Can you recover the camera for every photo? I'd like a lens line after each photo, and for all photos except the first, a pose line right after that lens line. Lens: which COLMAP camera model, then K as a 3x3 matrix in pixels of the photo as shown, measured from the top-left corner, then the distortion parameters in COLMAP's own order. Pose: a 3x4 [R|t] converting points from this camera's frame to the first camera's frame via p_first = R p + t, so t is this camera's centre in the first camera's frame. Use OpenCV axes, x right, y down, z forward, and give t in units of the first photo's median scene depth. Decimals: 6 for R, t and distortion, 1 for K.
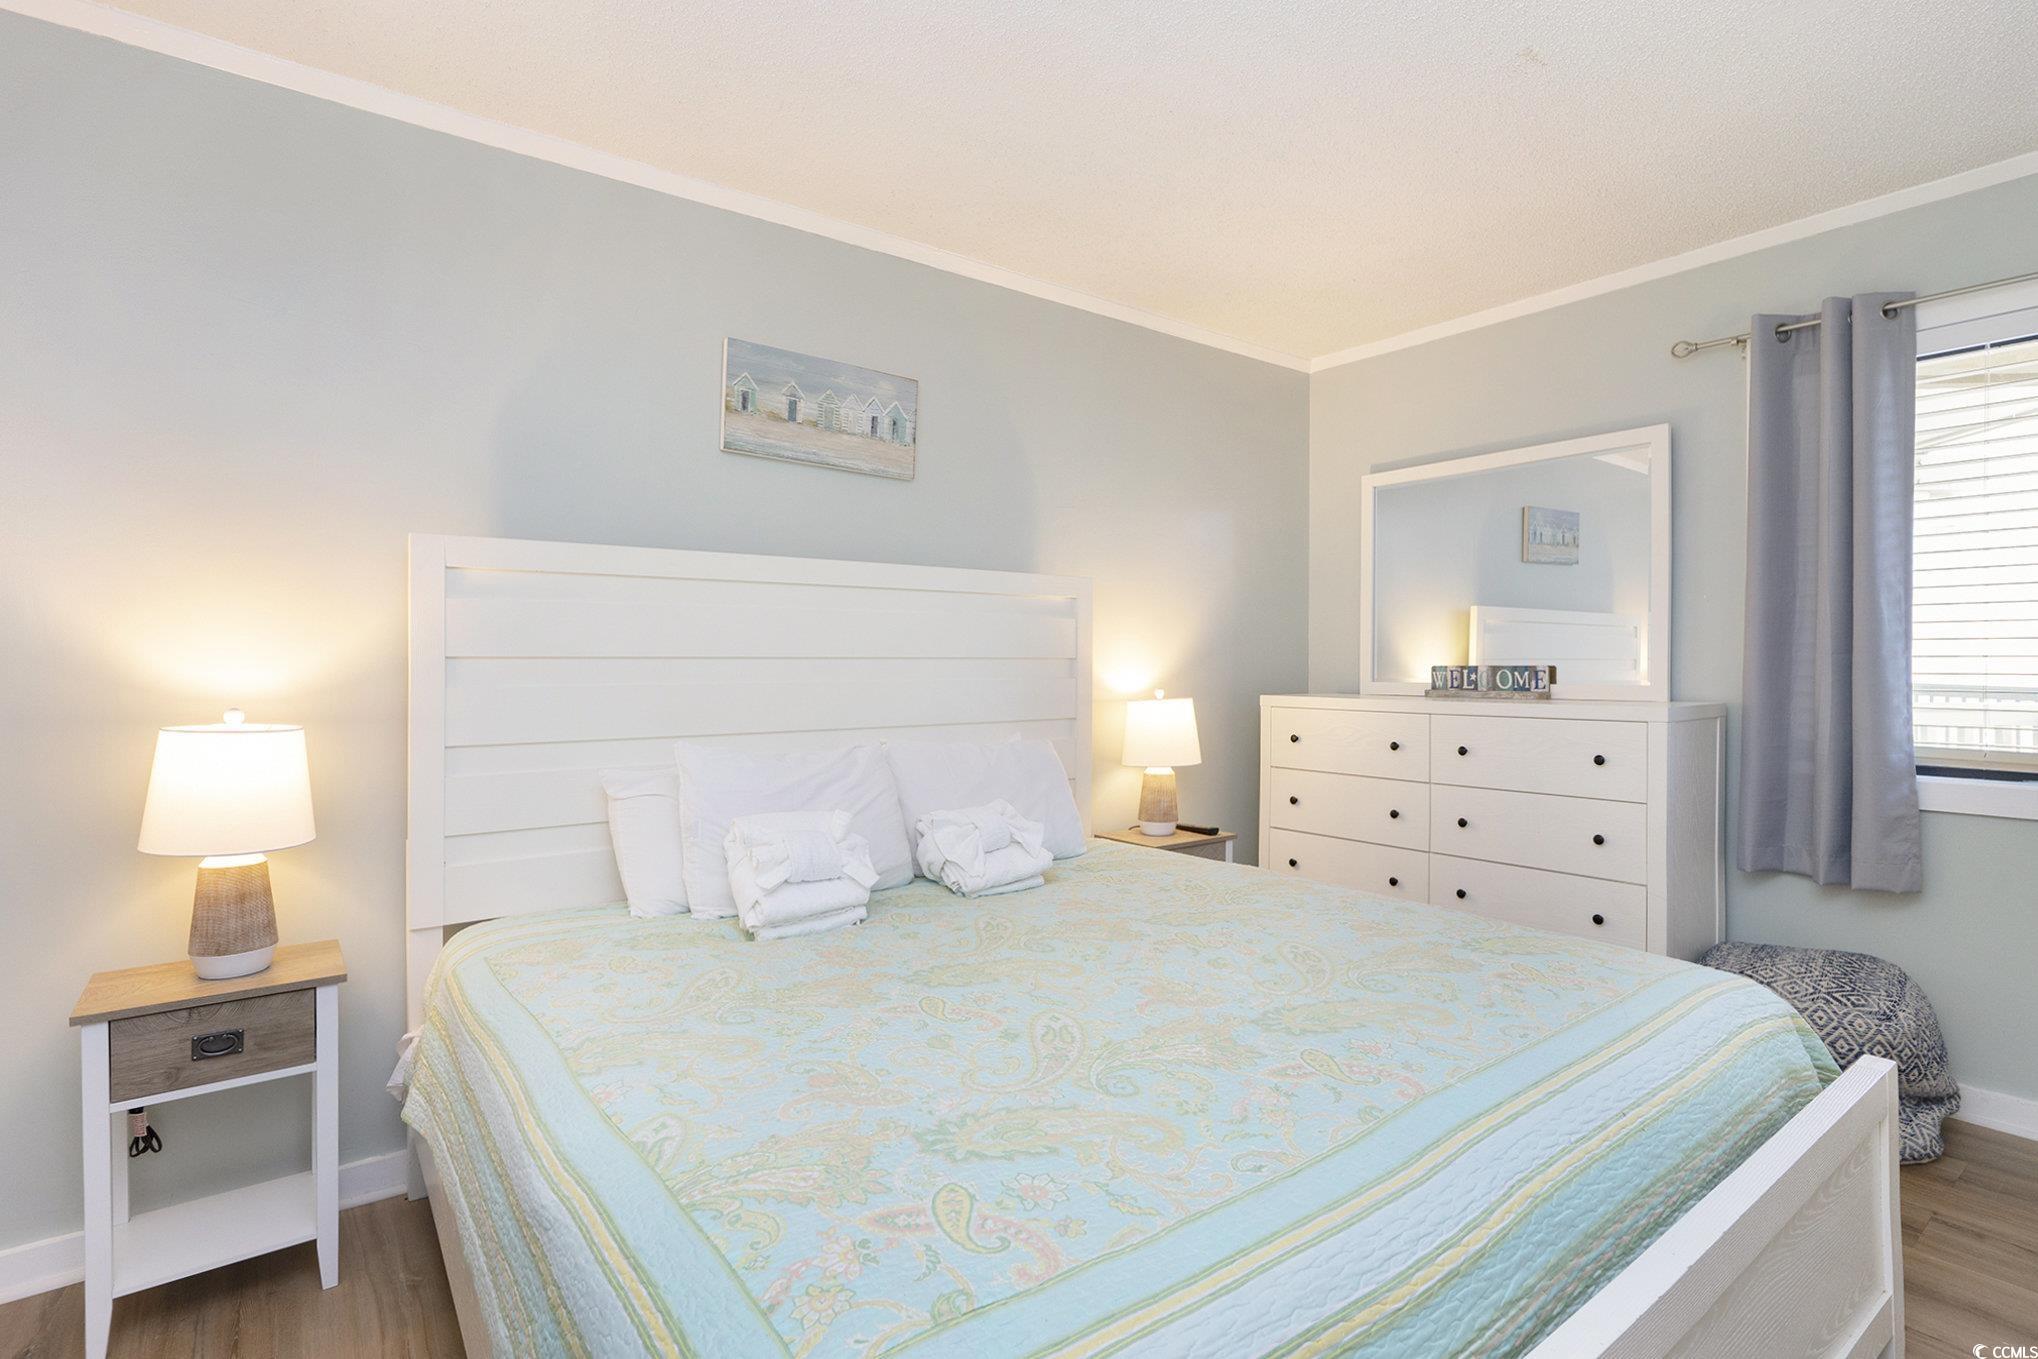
lens RADIAL K [[1014.8, 0, 1017.7], [0, 1014.8, 663.2], [0, 0, 1]] dist [-0.026047, 0.000251]
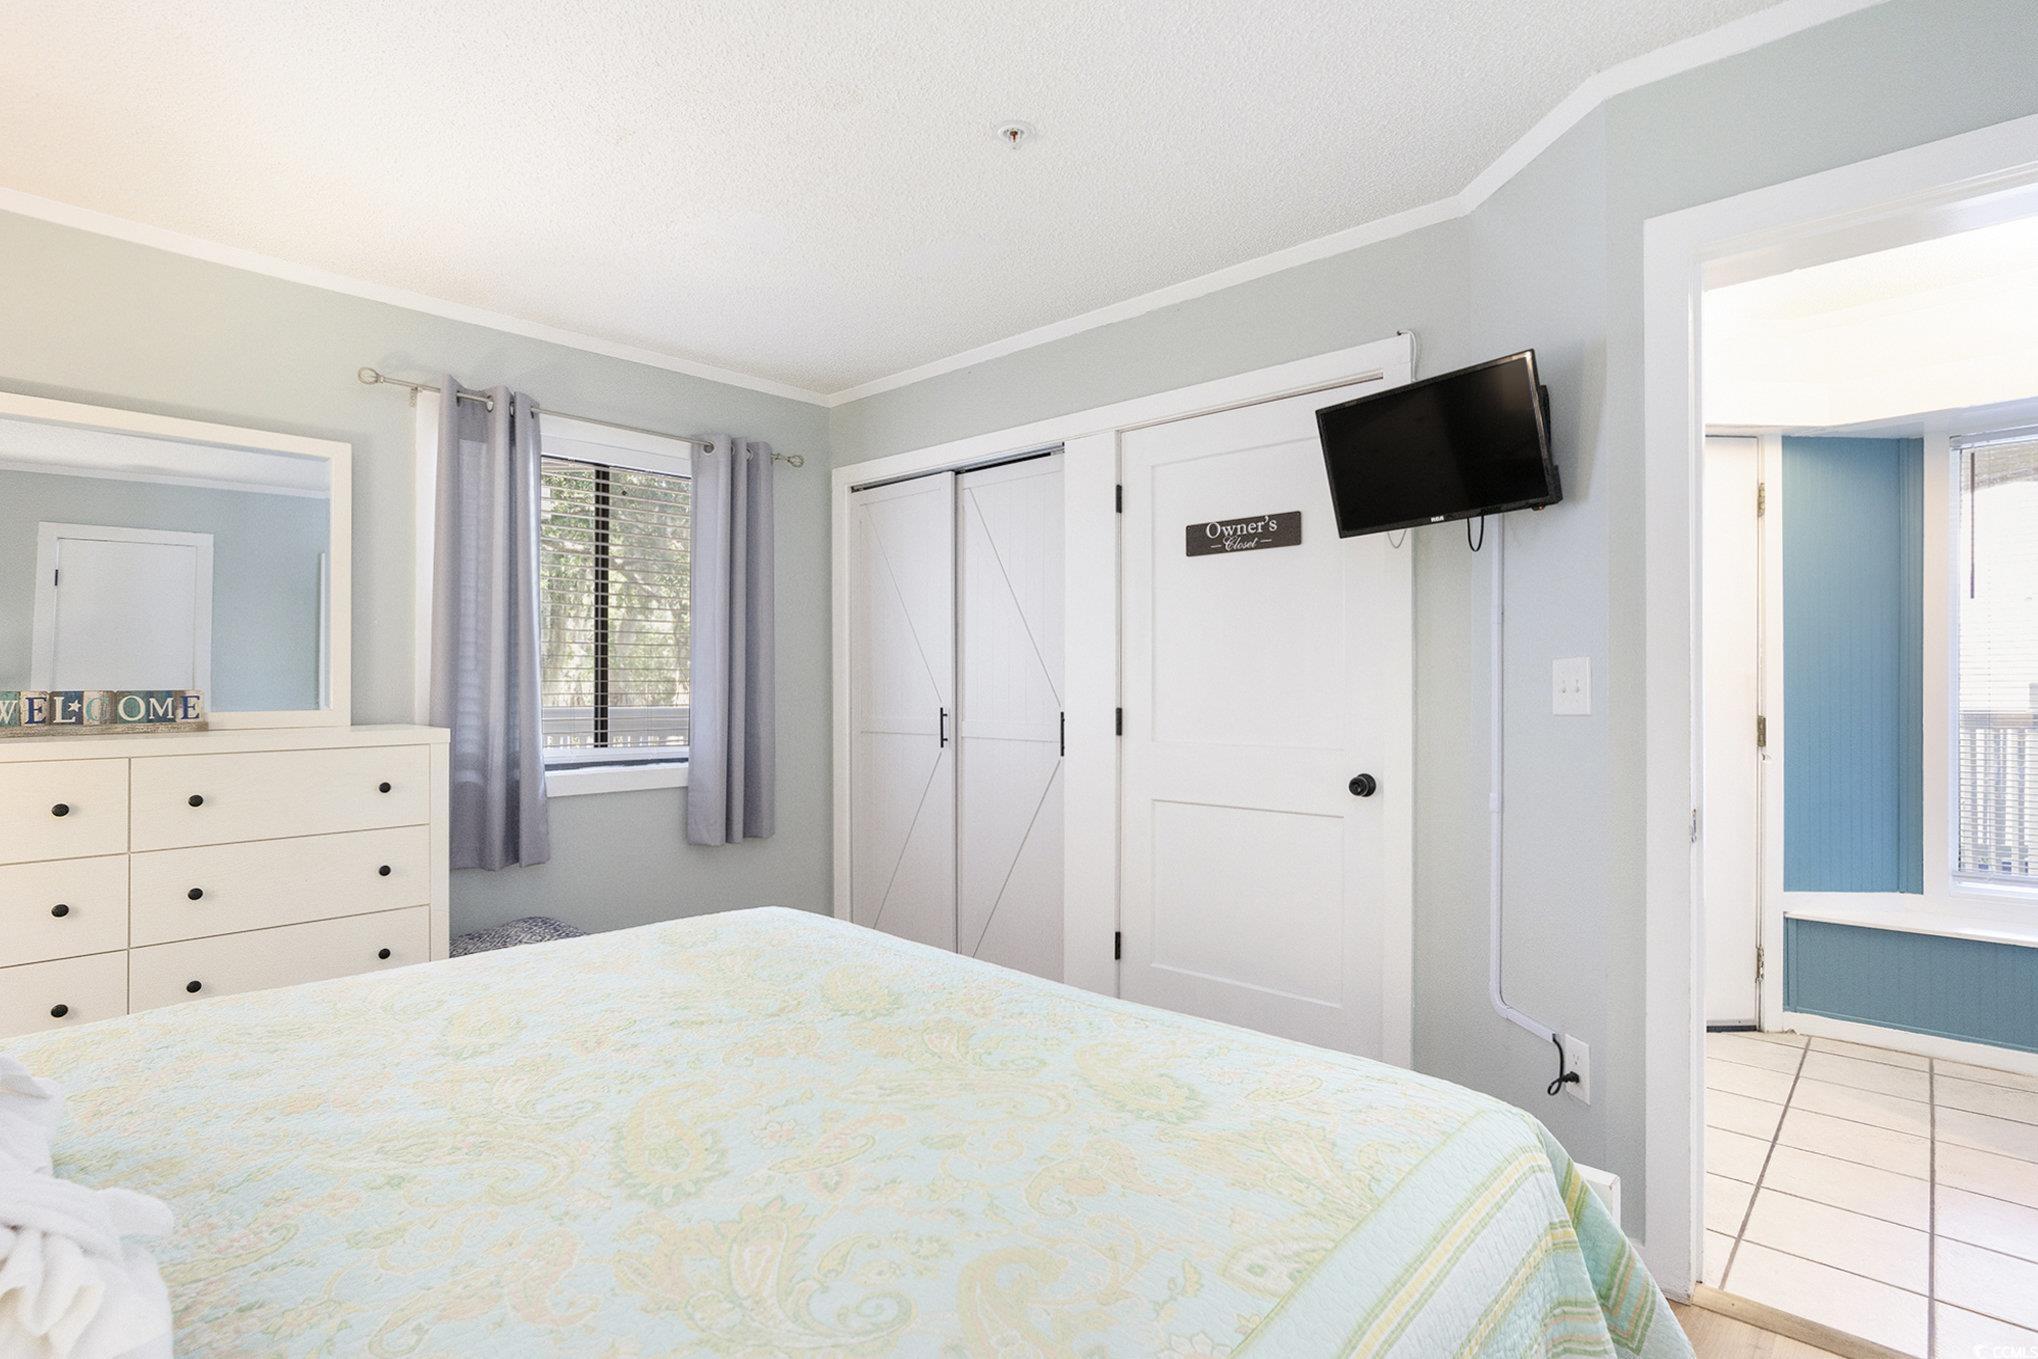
lens RADIAL K [[1014.8, 0, 1017.7], [0, 1014.8, 663.2], [0, 0, 1]] dist [-0.026047, 0.000251]
pose [[-0.161420, 0.022428, 0.986631, -0.382614], [0.006902, 0.999743, -0.021597, 0.002459], [-0.986862, 0.003323, -0.161533, 0.457001]]
